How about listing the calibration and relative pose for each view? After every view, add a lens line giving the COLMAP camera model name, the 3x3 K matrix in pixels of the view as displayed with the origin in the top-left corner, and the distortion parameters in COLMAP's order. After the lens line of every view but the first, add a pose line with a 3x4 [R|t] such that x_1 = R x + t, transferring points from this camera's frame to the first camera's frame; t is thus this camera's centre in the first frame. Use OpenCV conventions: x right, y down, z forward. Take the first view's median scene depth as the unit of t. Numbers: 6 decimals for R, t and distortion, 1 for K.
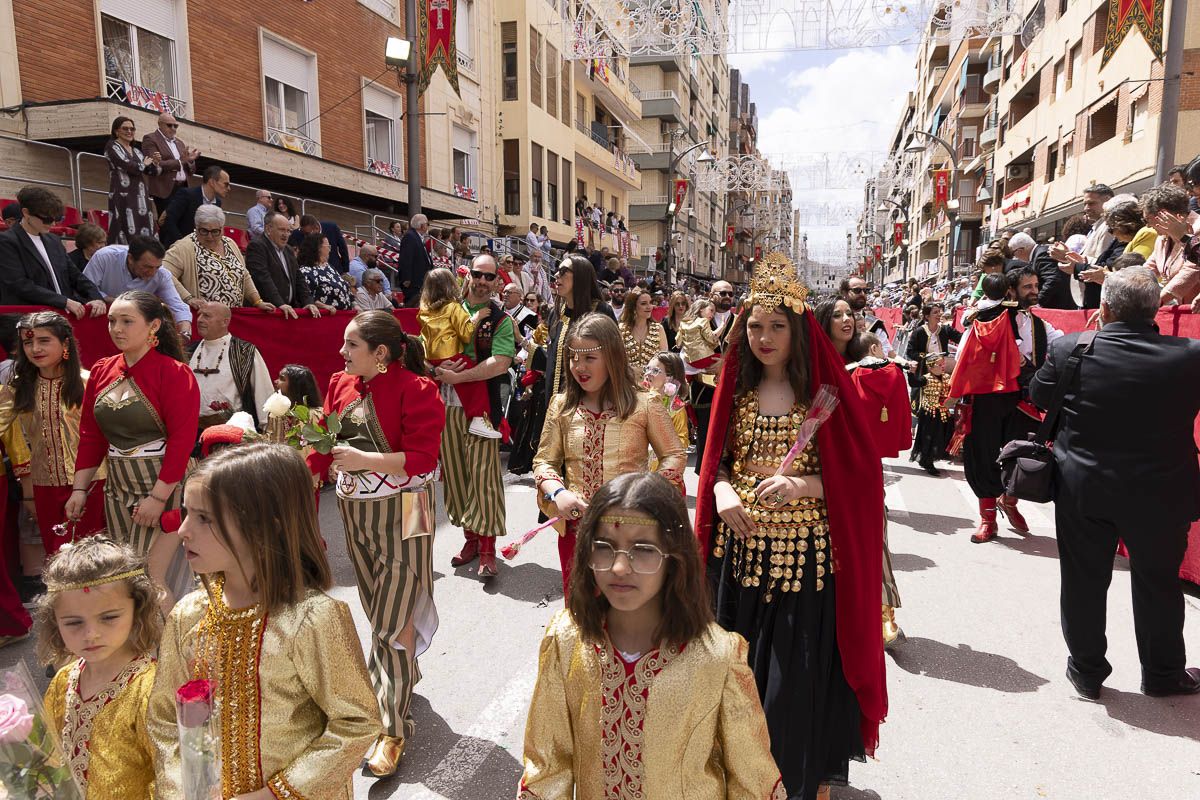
lens RADIAL K [[756.4, 0, 604.3], [0, 756.4, 409.1], [0, 0, 1]] dist [0.009223, -0.003281]
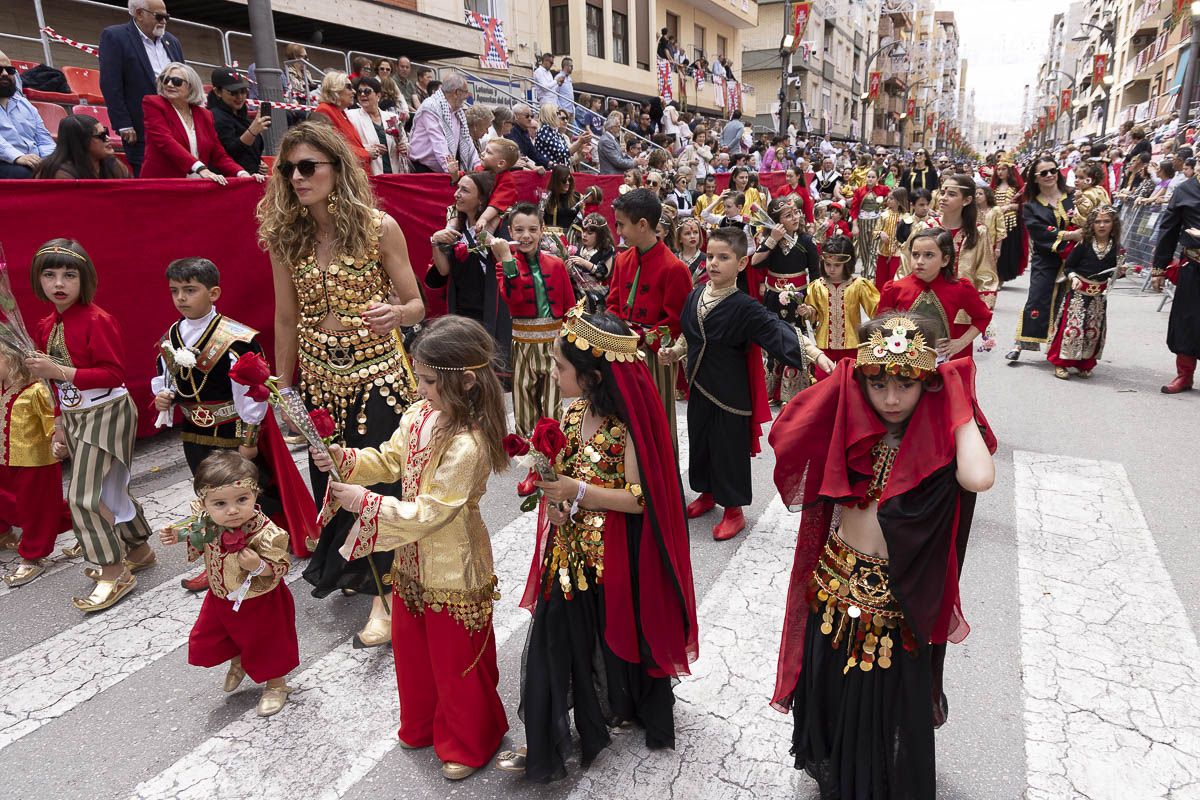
lens RADIAL K [[756.4, 0, 612.3], [0, 756.4, 397.7], [0, 0, 1]] dist [0.009223, -0.003281]
pose [[0.985910, 0.017965, -0.166307, 0.039456], [0.006106, 0.989688, 0.143111, -0.015643], [0.167163, -0.142111, 0.975634, 0.136244]]
